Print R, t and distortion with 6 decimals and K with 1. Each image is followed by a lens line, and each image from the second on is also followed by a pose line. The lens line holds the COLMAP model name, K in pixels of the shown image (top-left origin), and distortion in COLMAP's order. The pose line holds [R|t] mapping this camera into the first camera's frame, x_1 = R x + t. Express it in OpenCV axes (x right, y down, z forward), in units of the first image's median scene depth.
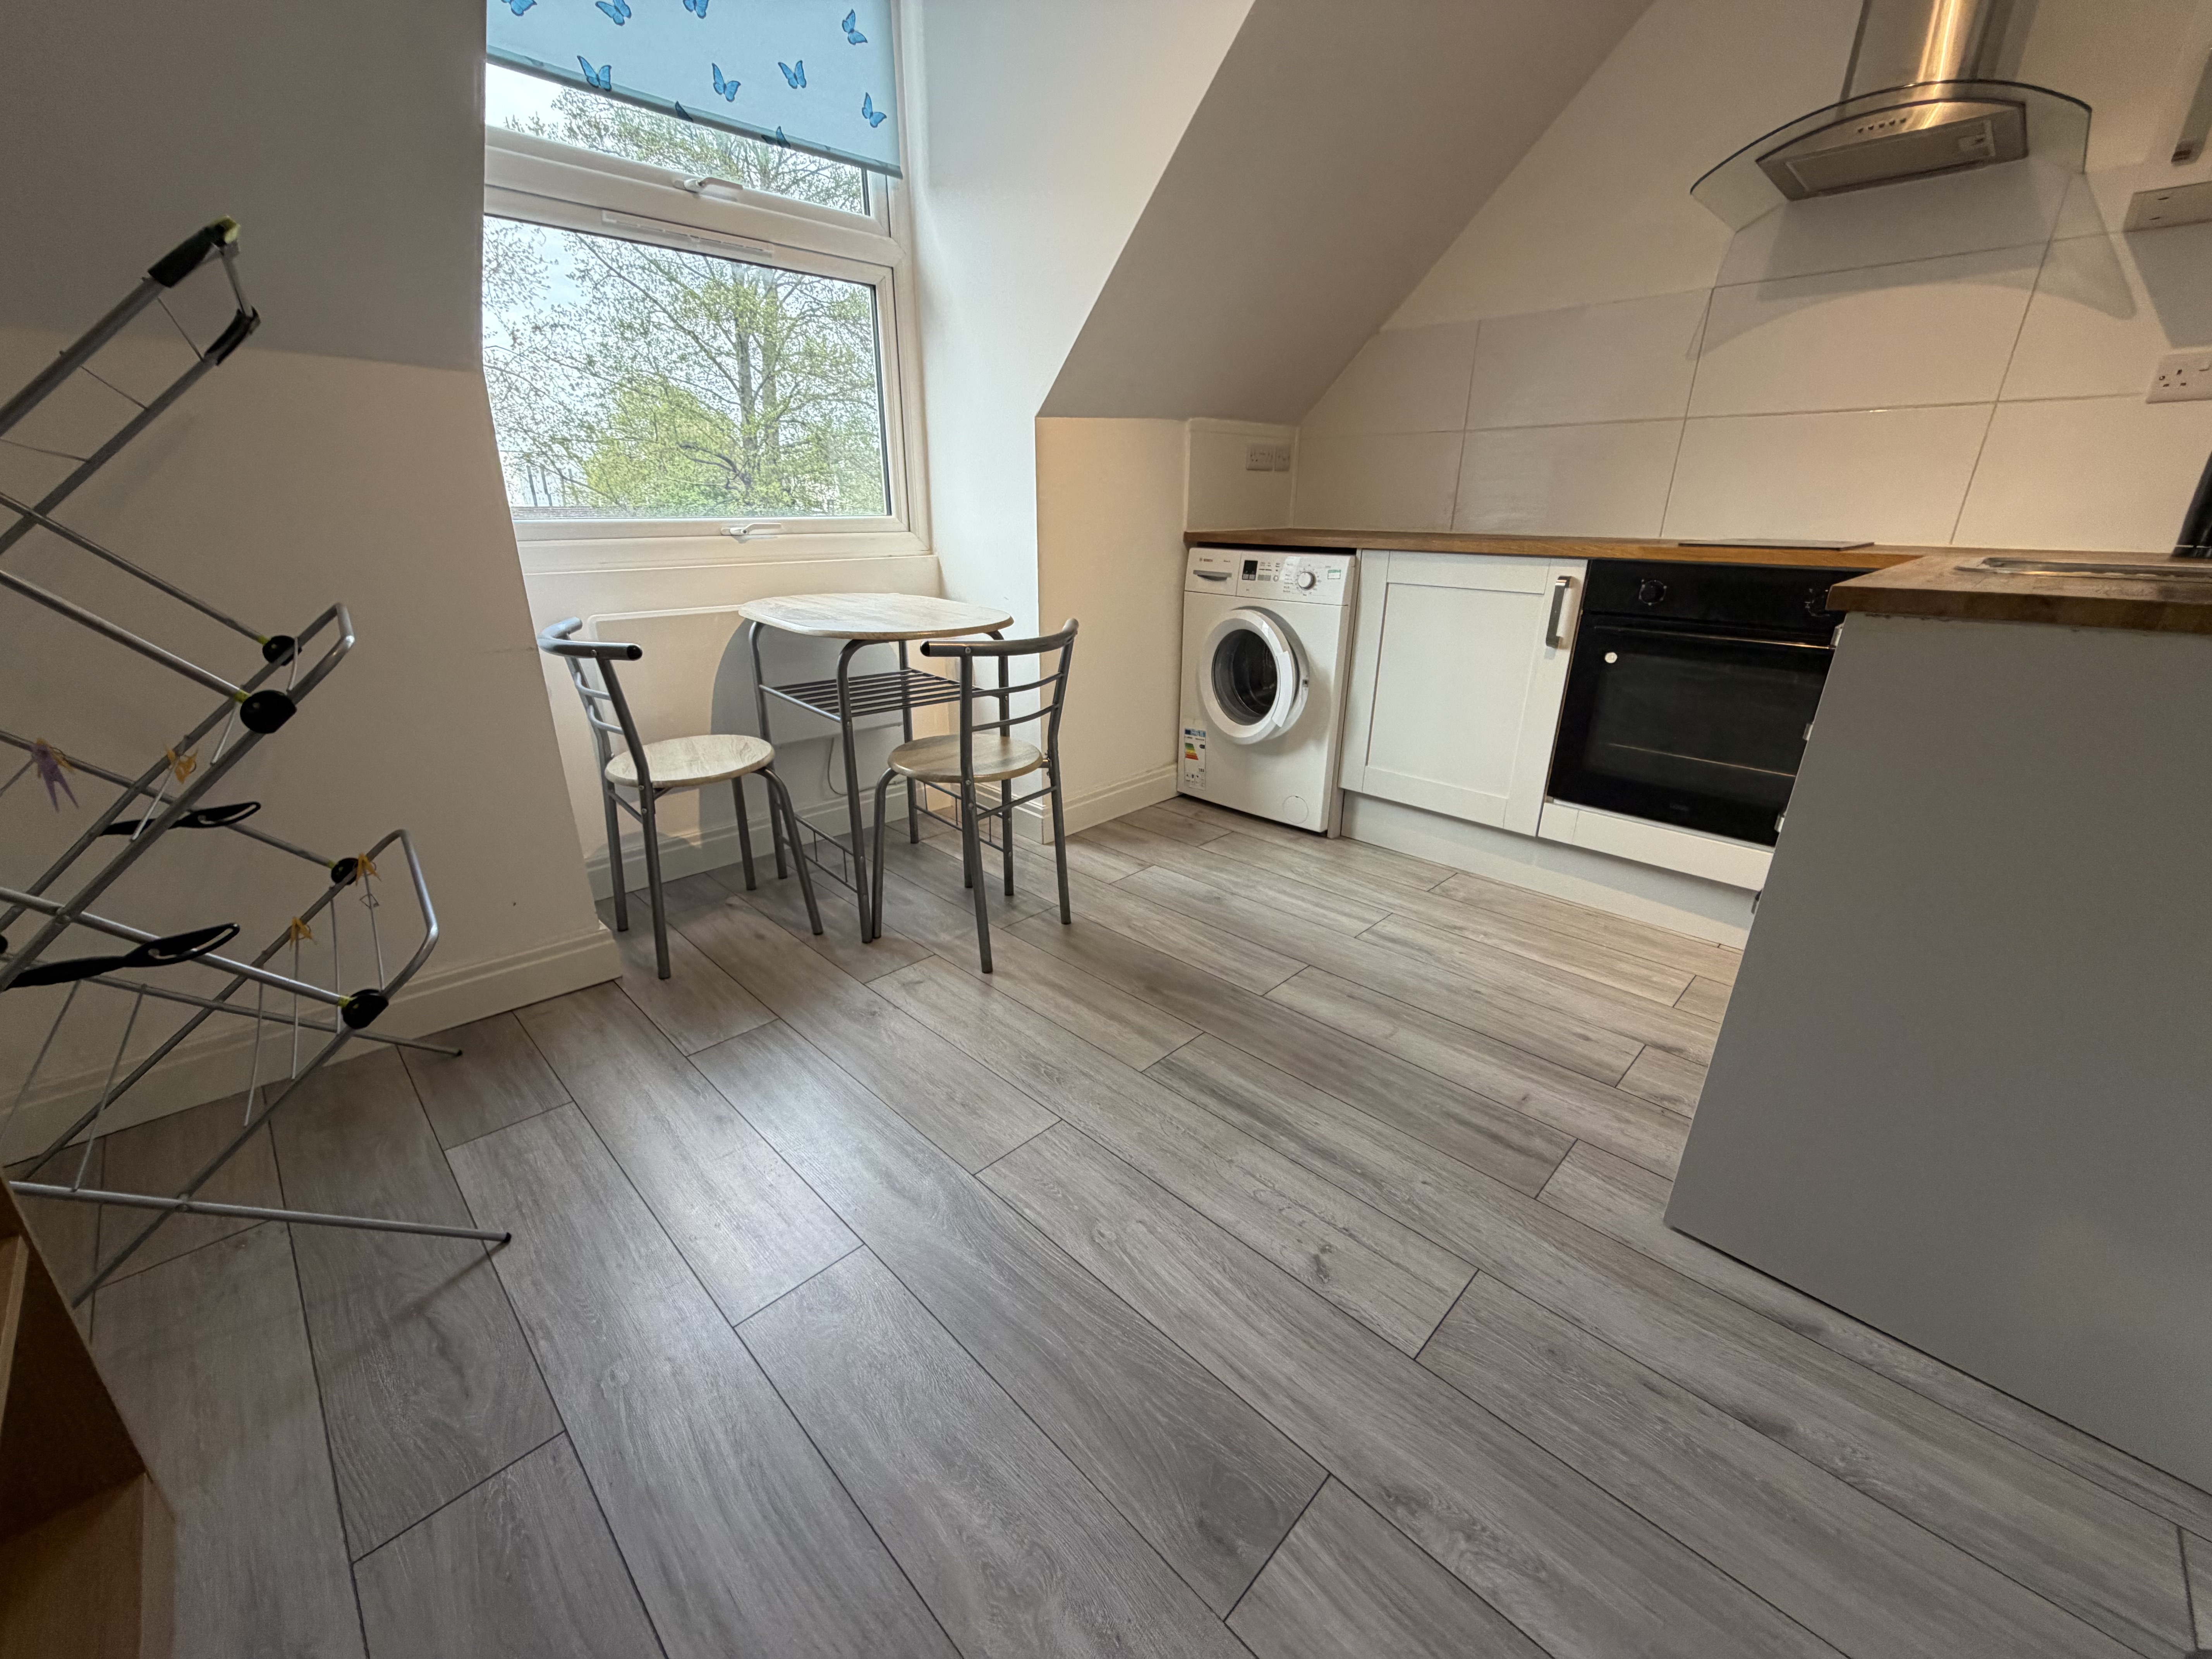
lens RADIAL K [[883.5, 0, 1100.3], [0, 883.5, 834.0], [0, 0, 1]] dist [0.000956, -0.000123]
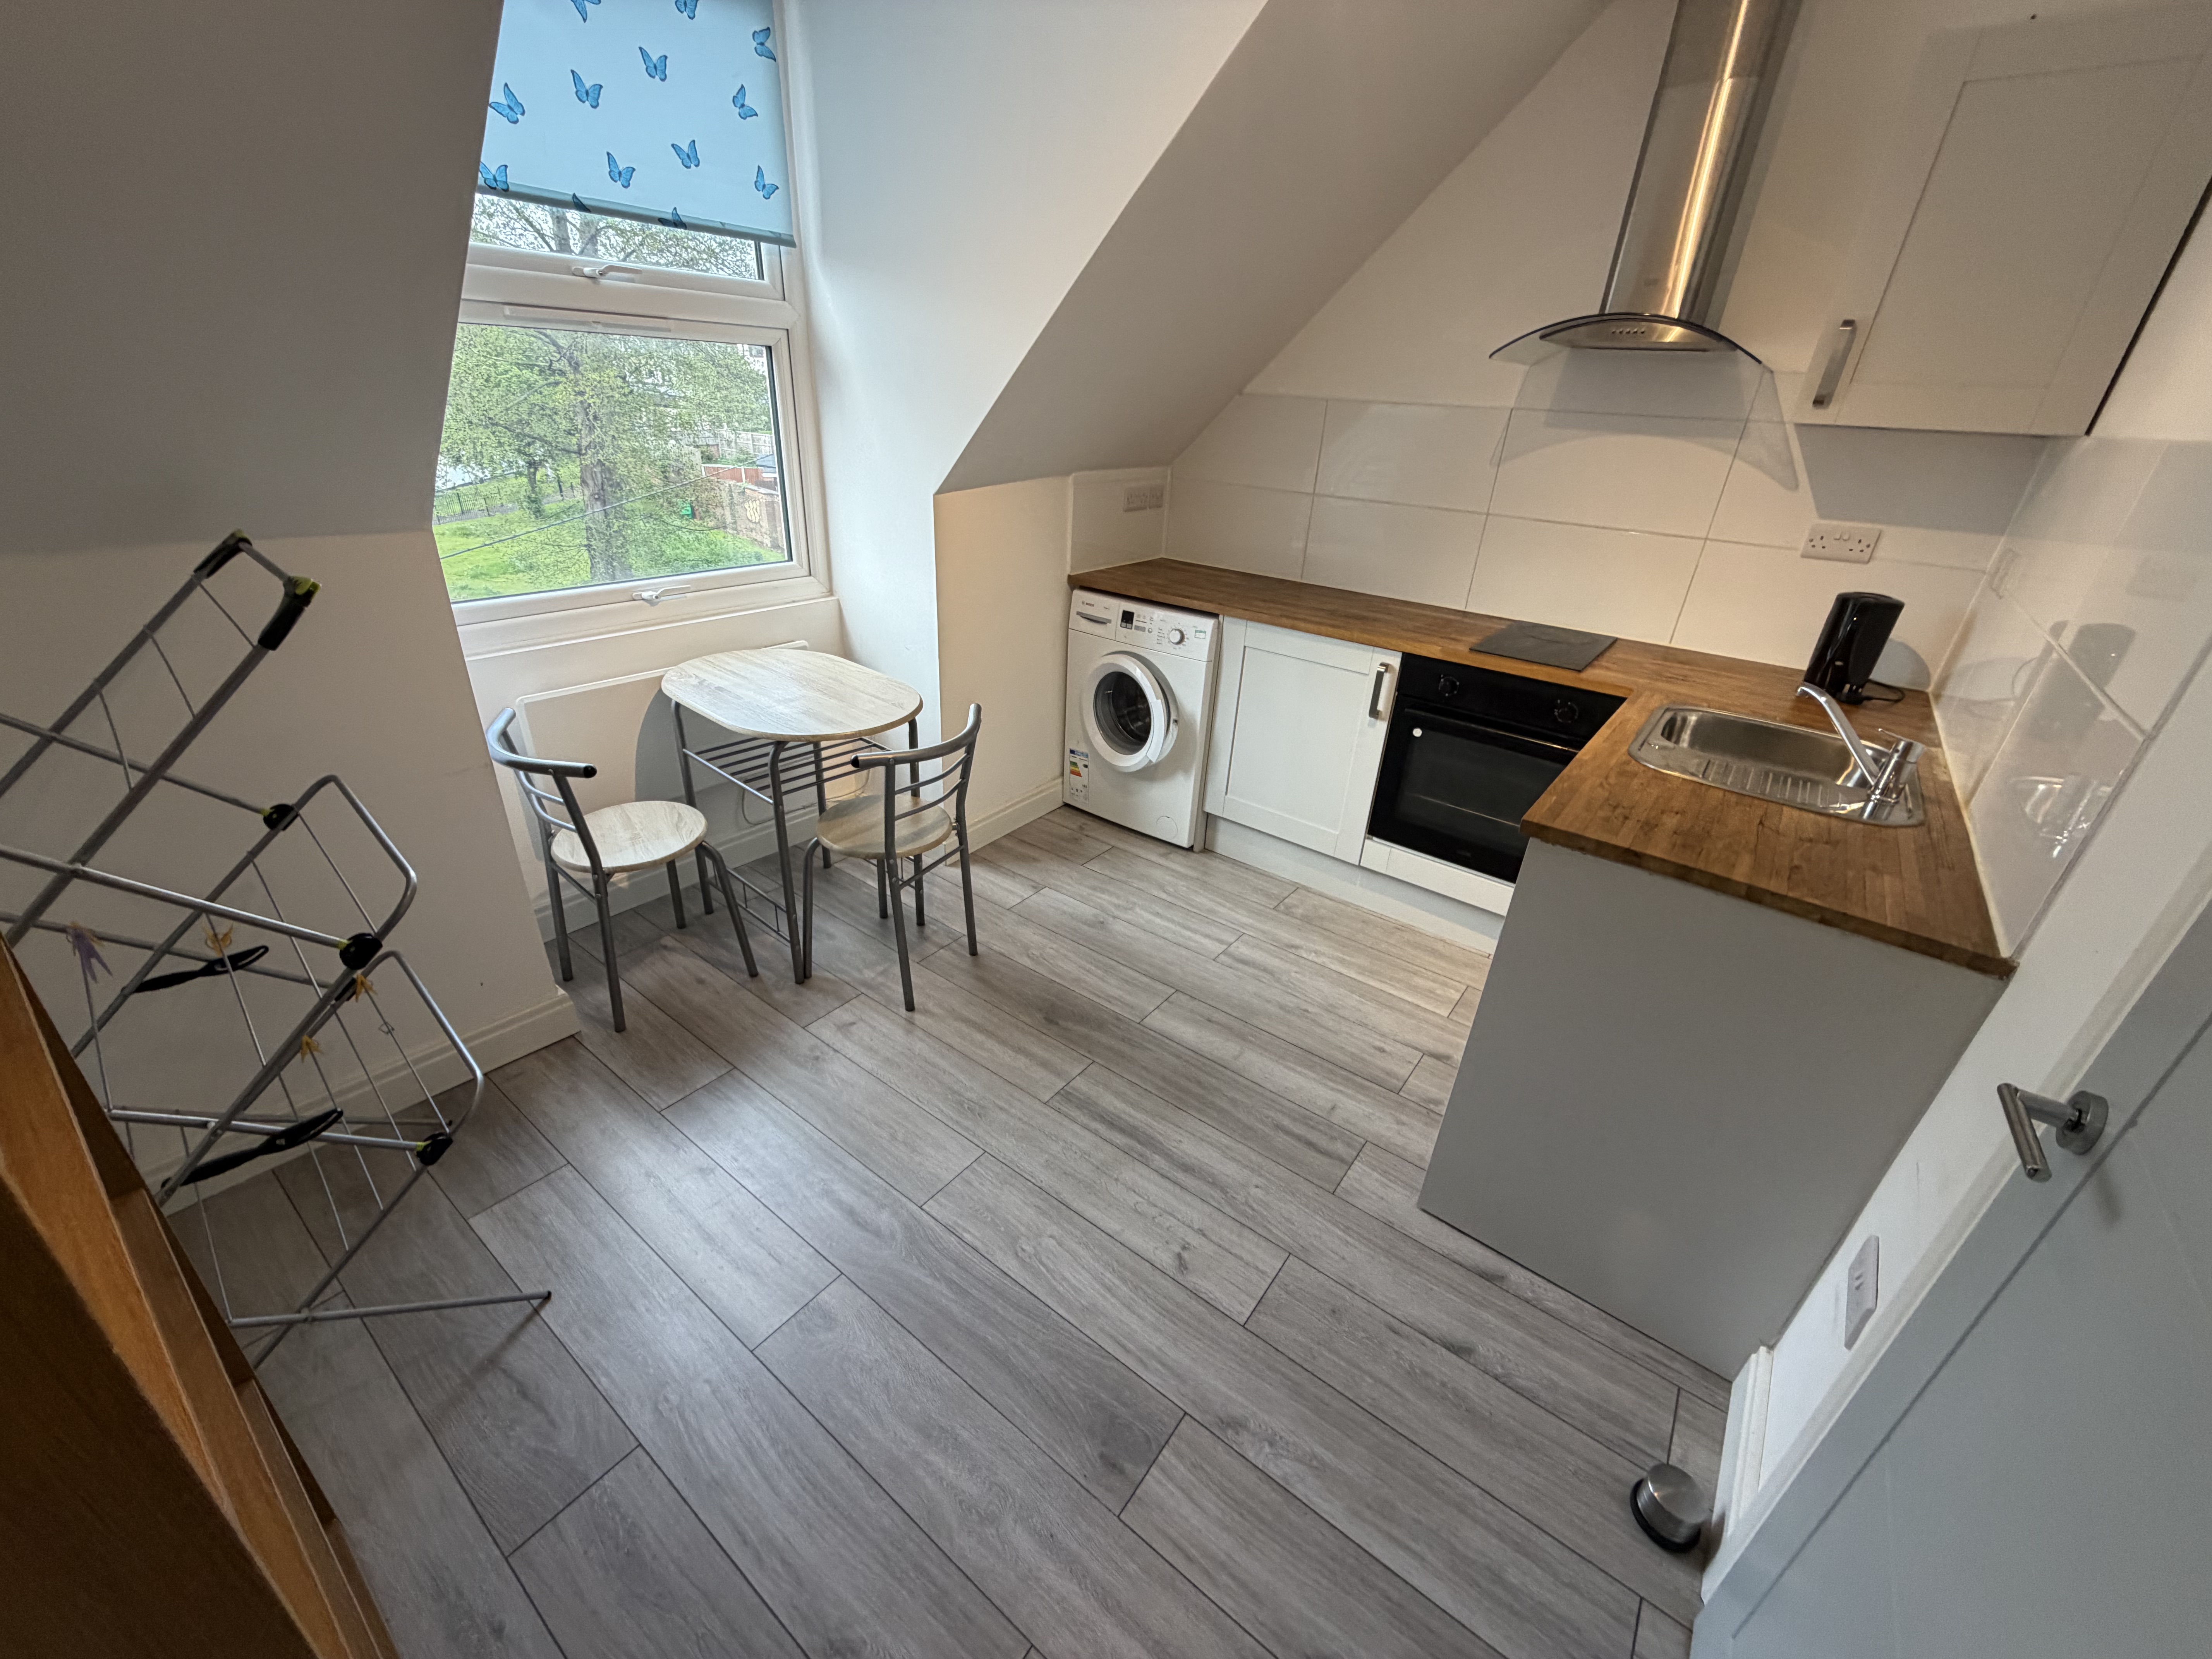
lens RADIAL K [[883.5, 0, 1102.4], [0, 883.5, 835.4], [0, 0, 1]] dist [0.000956, -0.000123]
pose [[0.989751, -0.021185, 0.141226, -0.043611], [0.005145, 0.993583, 0.112987, -0.254922], [-0.142713, -0.111102, 0.983509, -0.211868]]
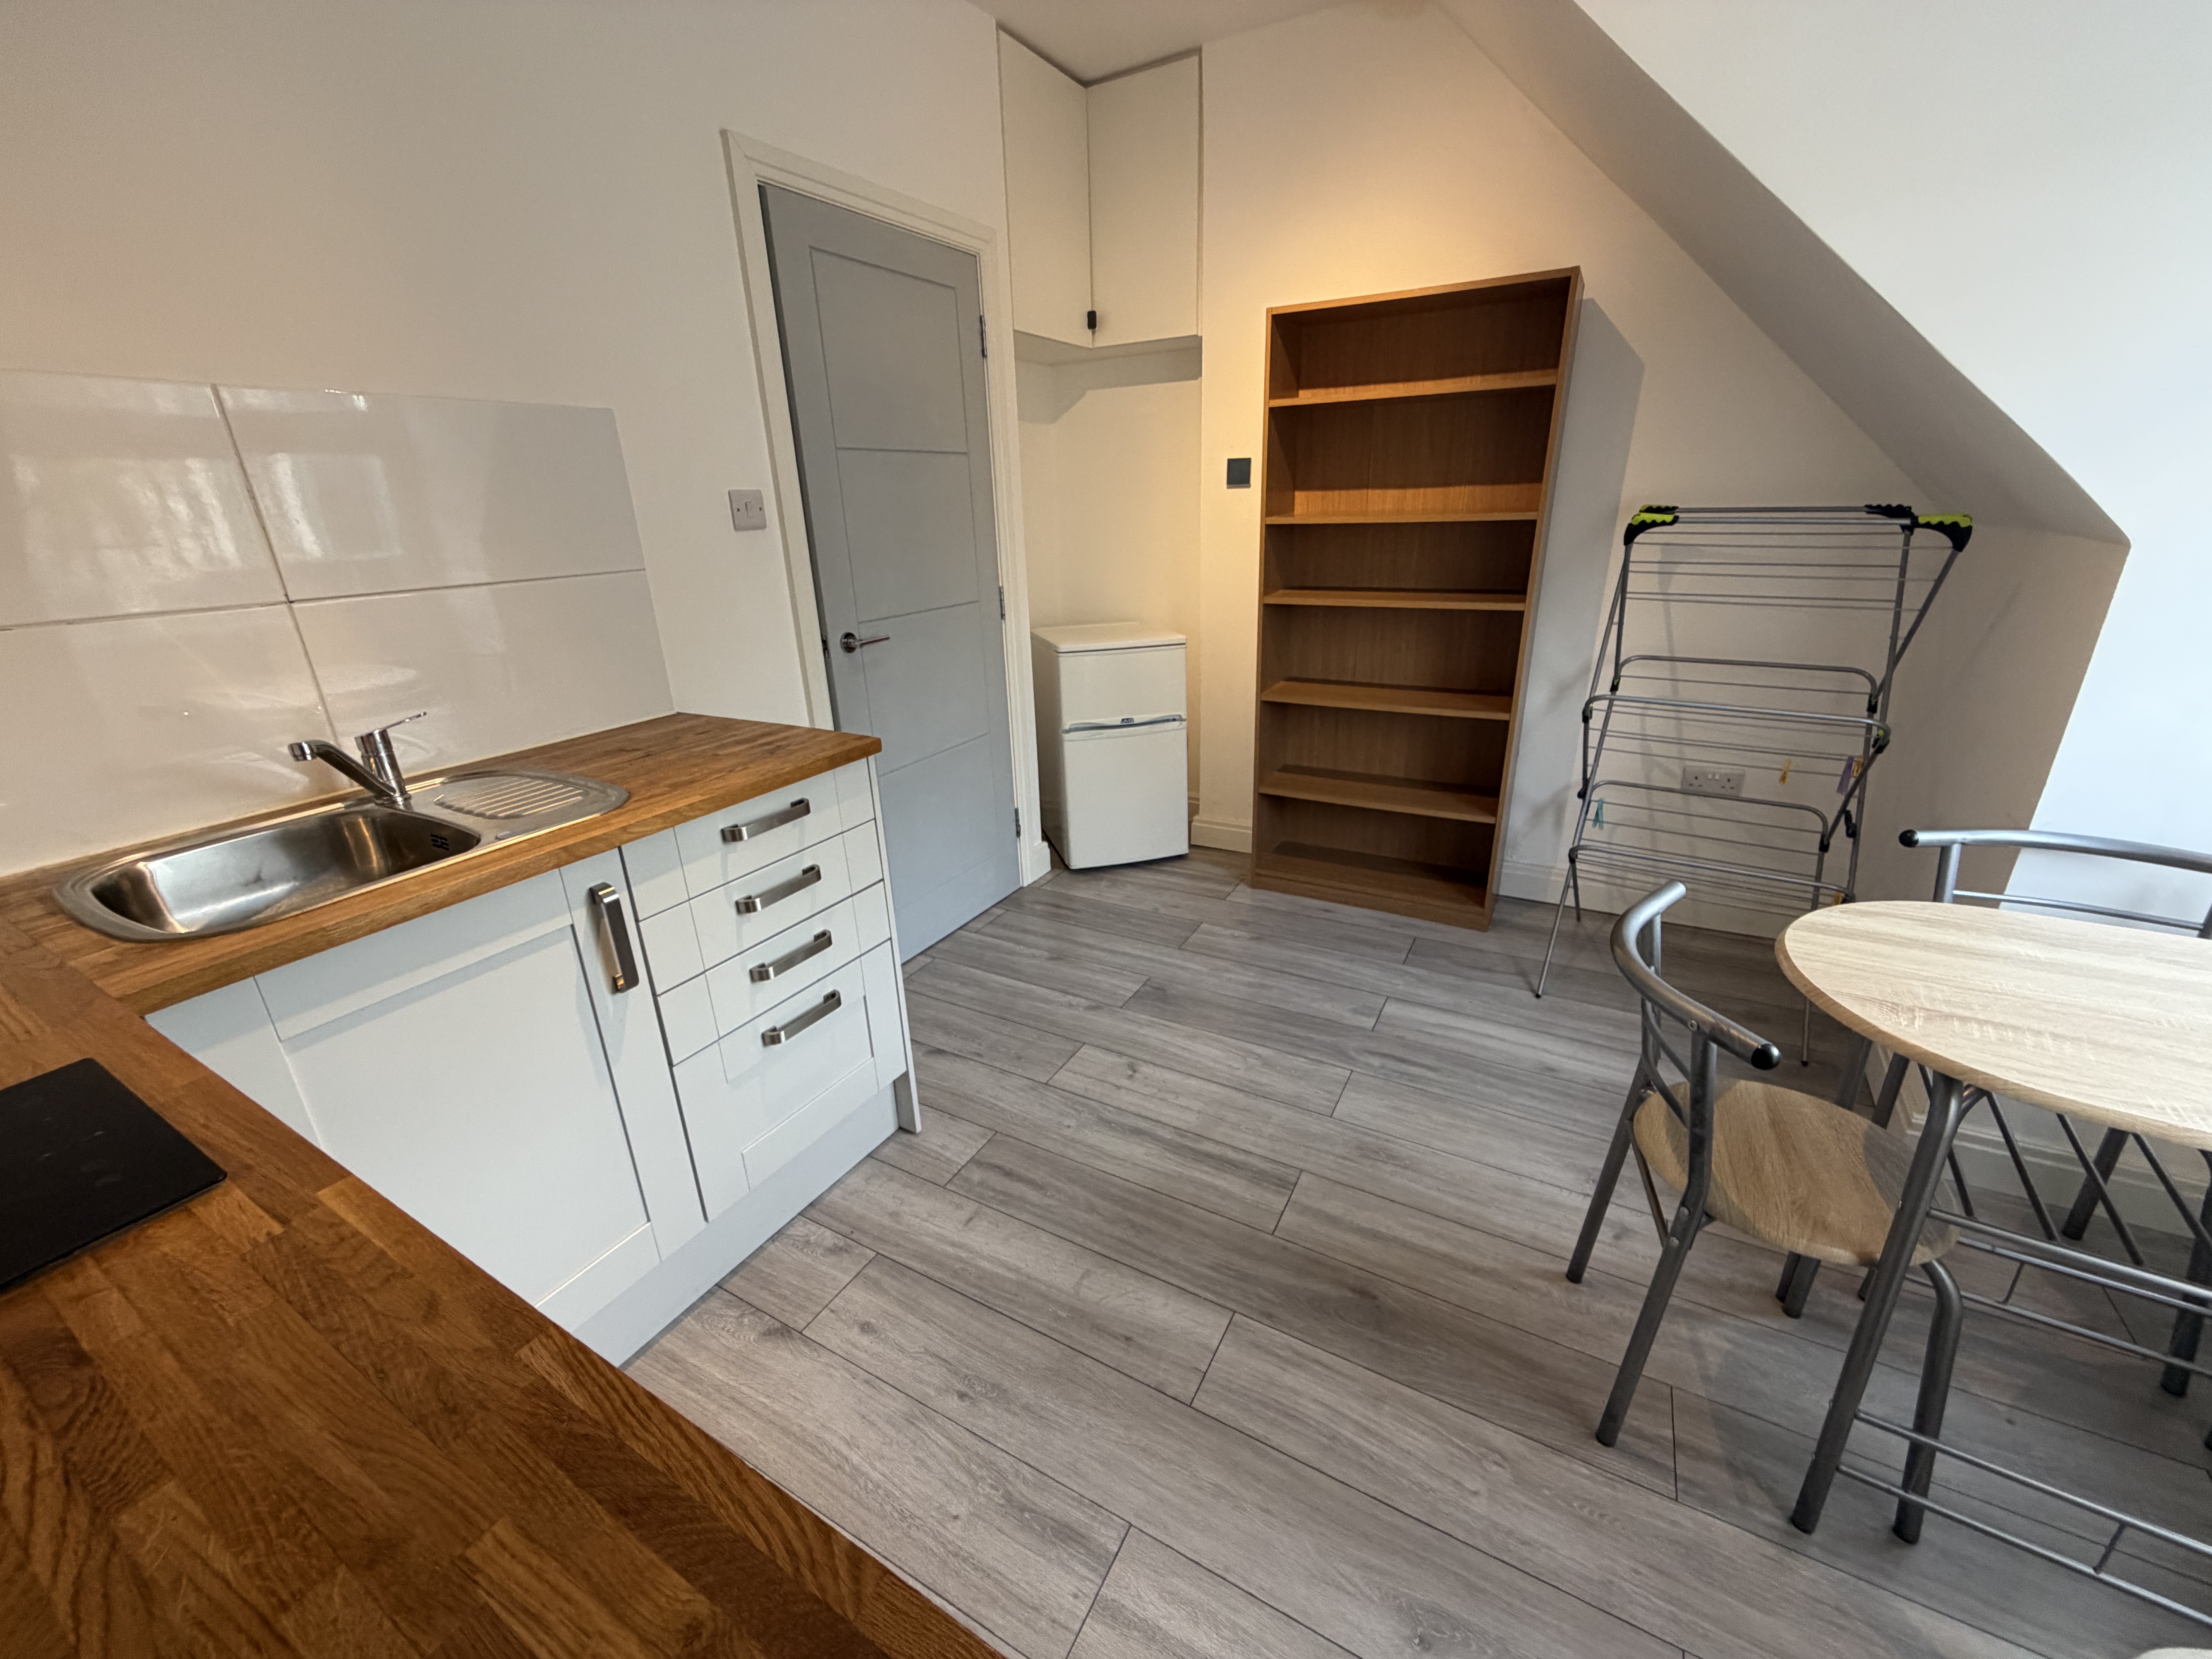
lens RADIAL K [[883.5, 0, 1107.2], [0, 883.5, 832.8], [0, 0, 1]] dist [0.000956, -0.000123]
pose [[-0.961113, 0.120687, -0.248389, 0.513957], [-0.072233, 0.758273, 0.647924, -0.766844], [0.266542, 0.640670, -0.720068, 1.477914]]
